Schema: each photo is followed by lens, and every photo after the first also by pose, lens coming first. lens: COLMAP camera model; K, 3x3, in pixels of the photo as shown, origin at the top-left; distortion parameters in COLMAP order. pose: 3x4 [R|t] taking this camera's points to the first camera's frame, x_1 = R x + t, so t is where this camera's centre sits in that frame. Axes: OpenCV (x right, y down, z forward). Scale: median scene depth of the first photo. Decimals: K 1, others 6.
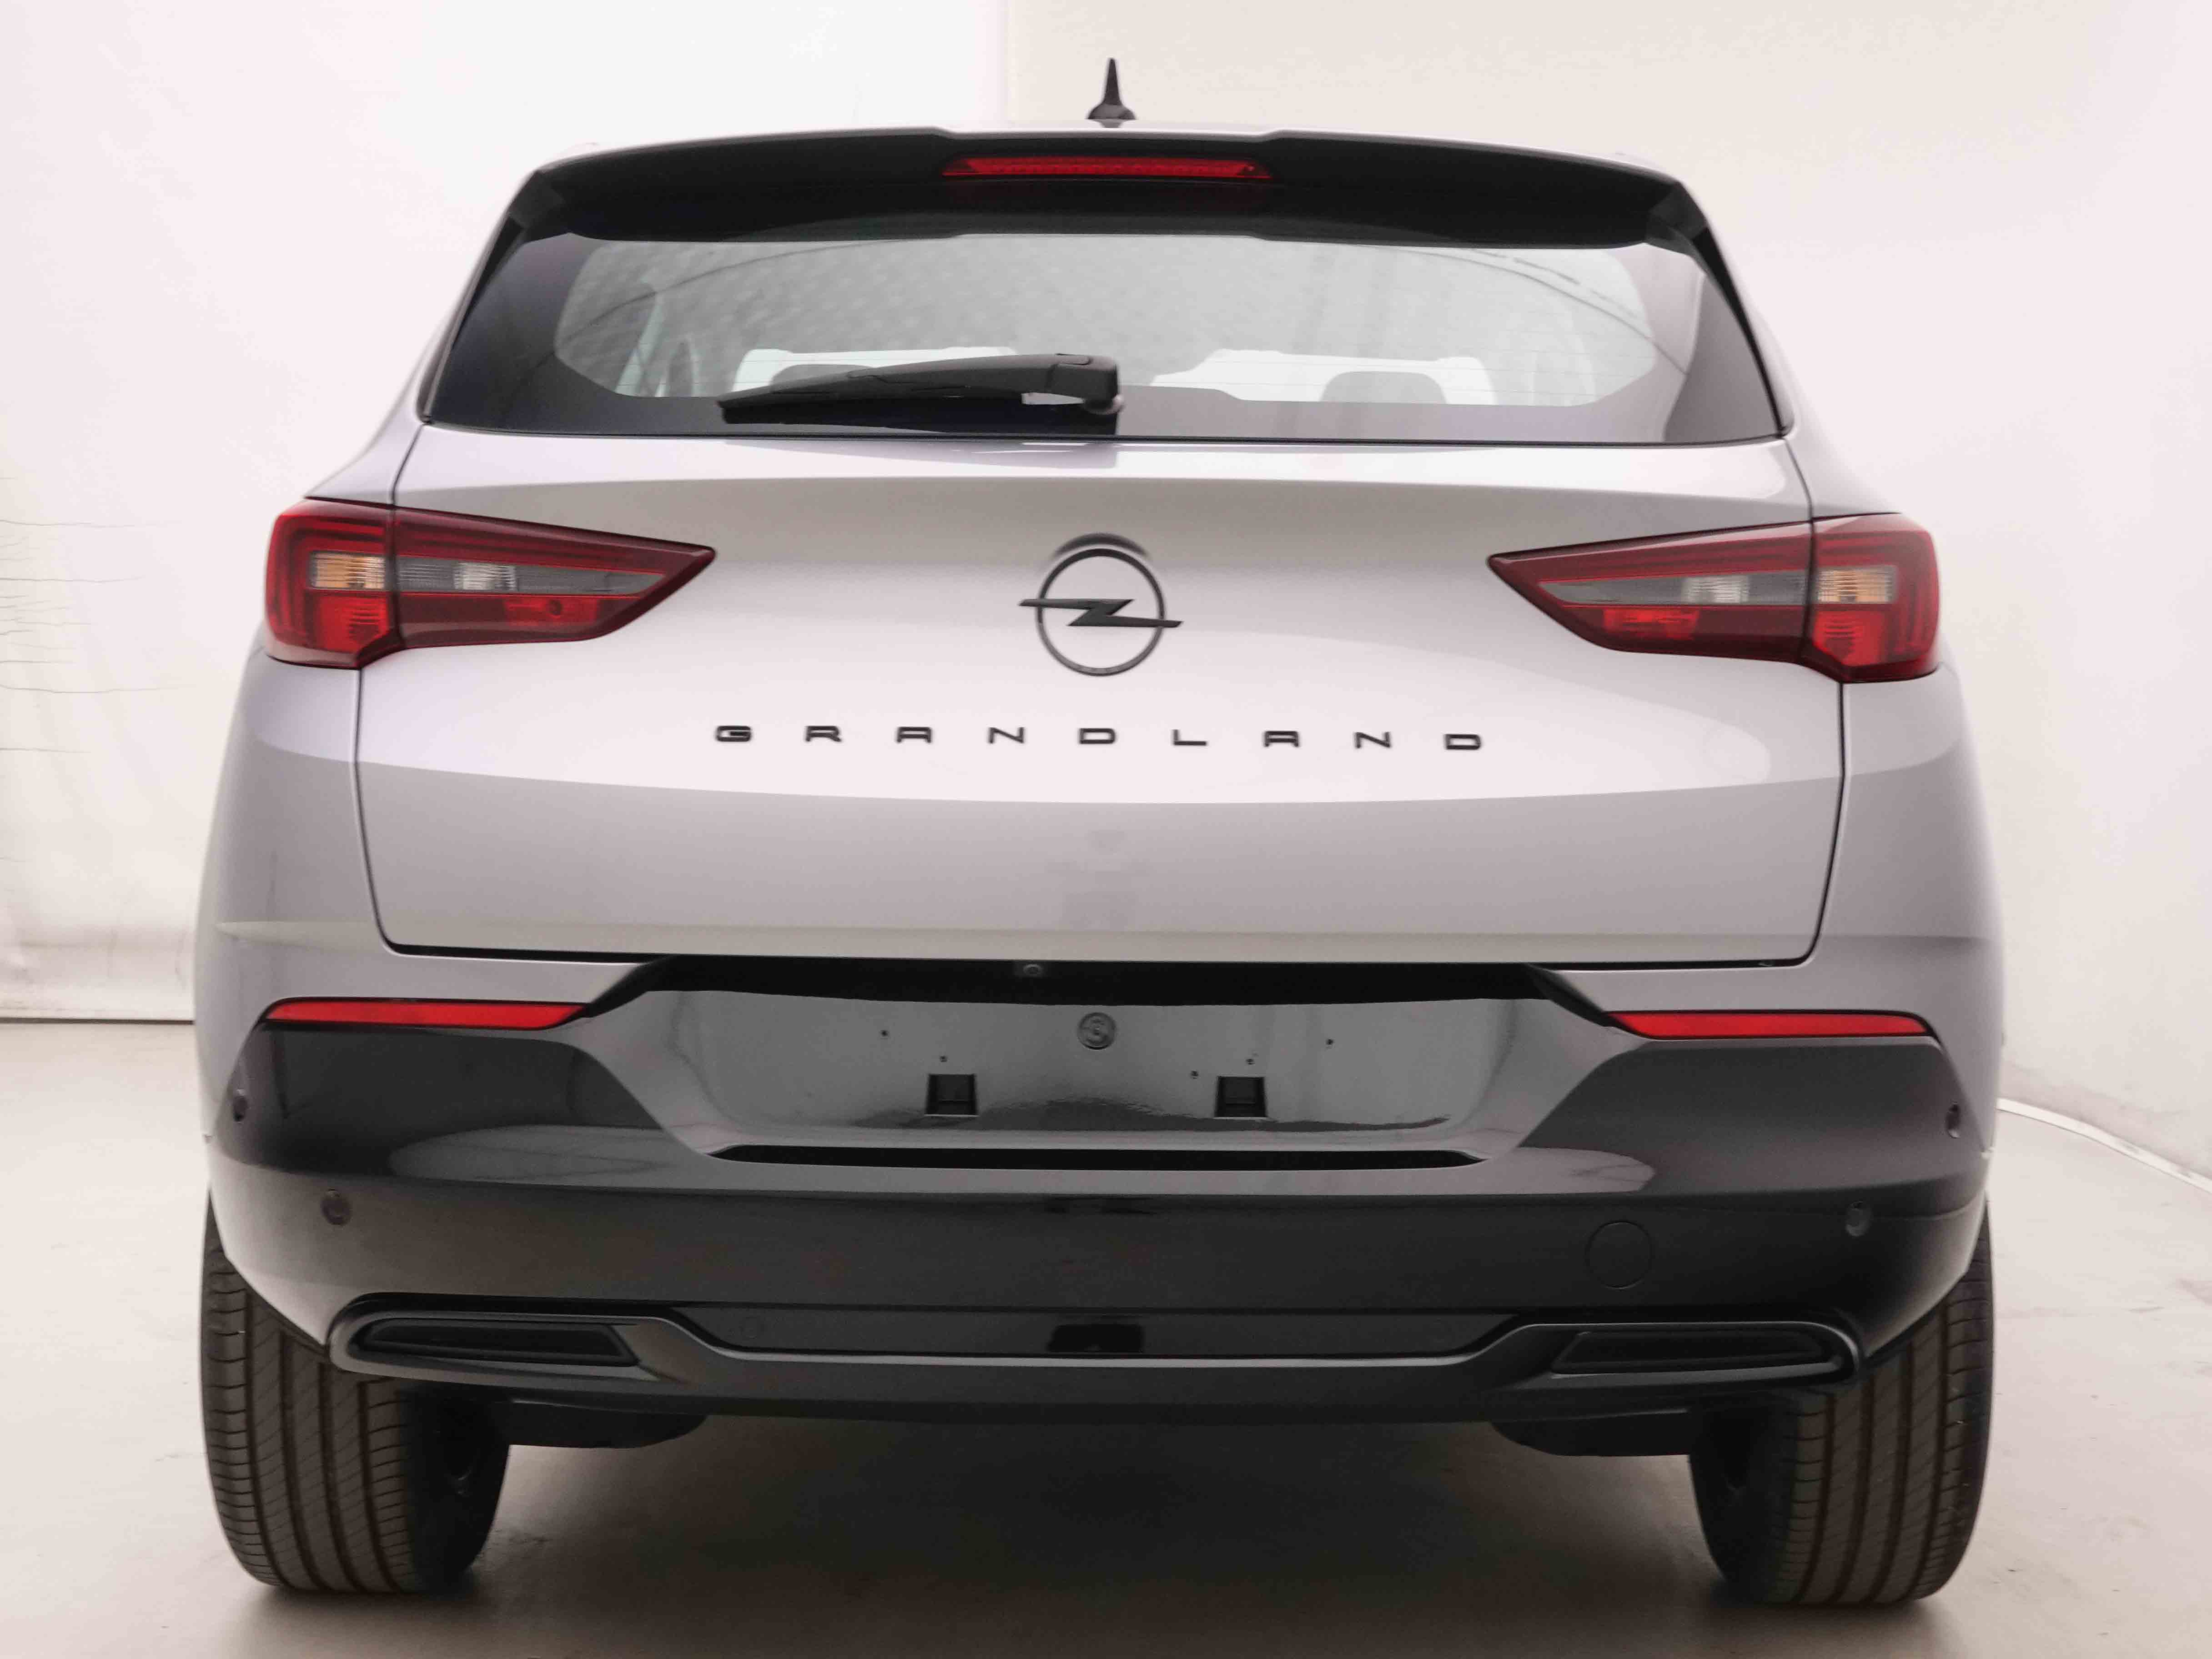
lens RADIAL K [[3399.4, 0, 1106.2], [0, 3399.4, 816.7], [0, 0, 1]] dist [0.064623, 0.000000]
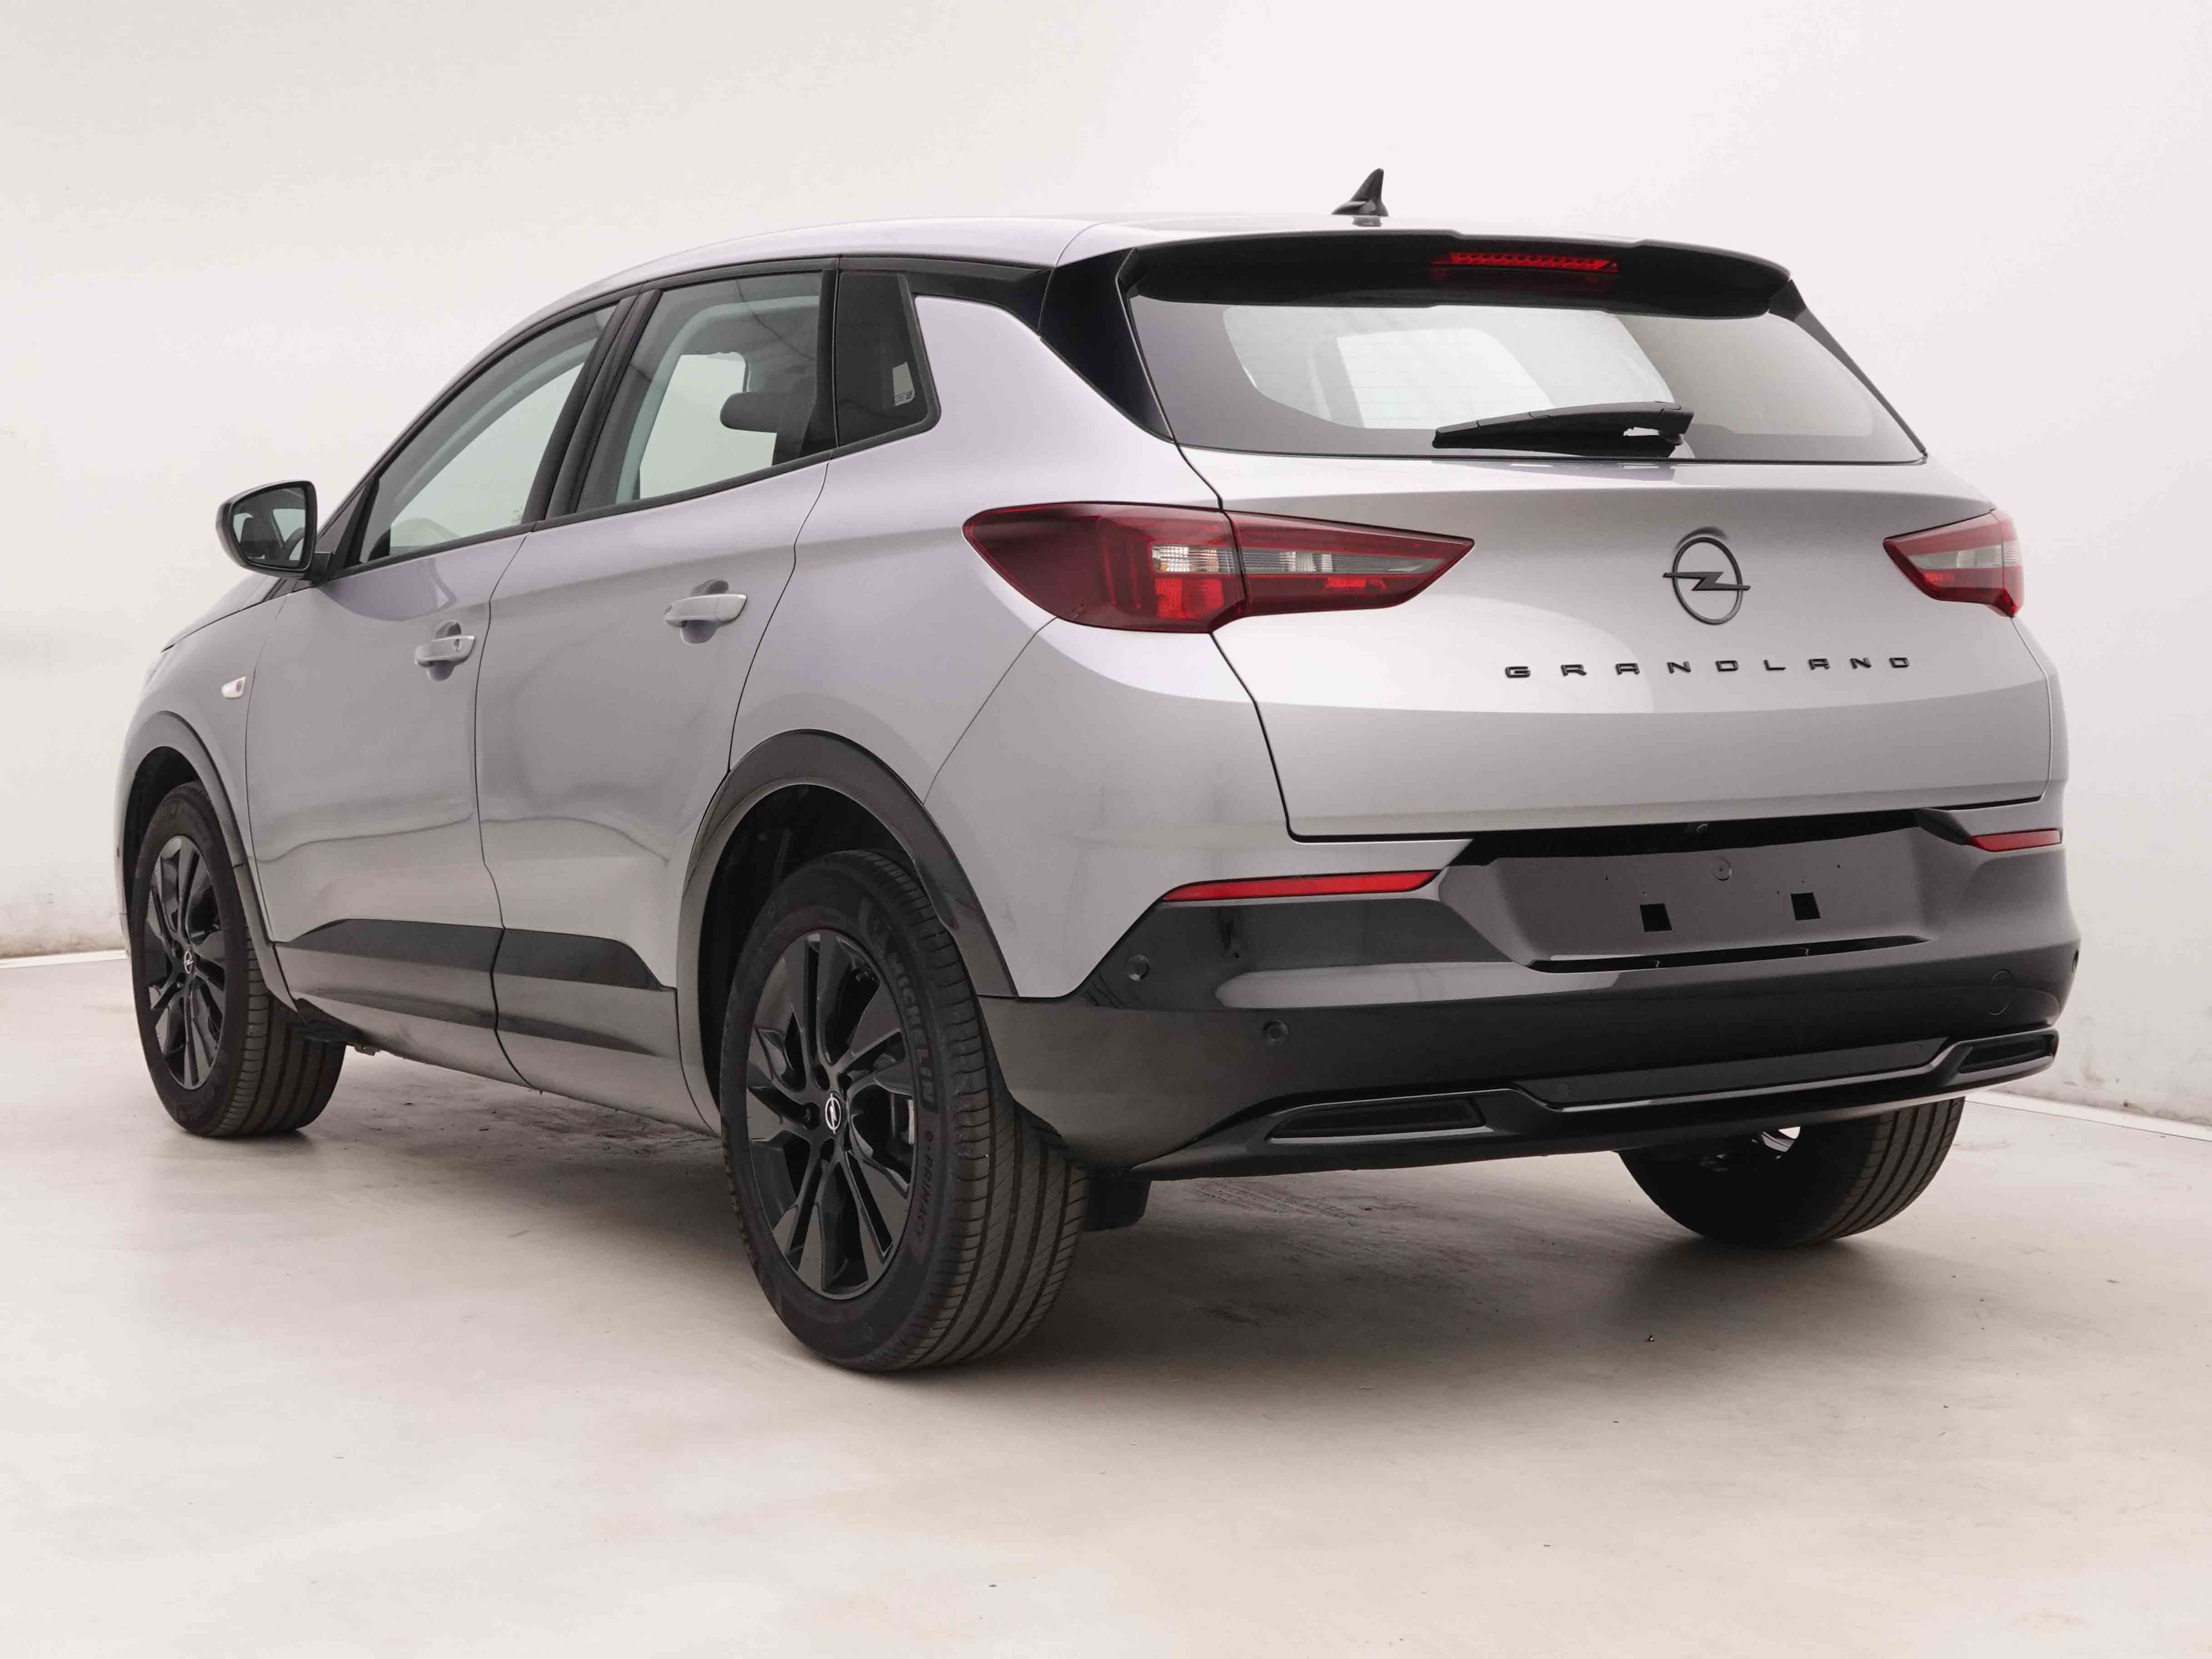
lens RADIAL K [[3159.3, 0, 1107.0], [0, 3159.3, 837.2], [0, 0, 1]] dist [0.021897, 0.000000]
pose [[0.882505, -0.054214, 0.467168, -0.857634], [0.042431, 0.998461, 0.035715, -0.009840], [-0.468385, -0.011697, 0.883447, -0.072927]]
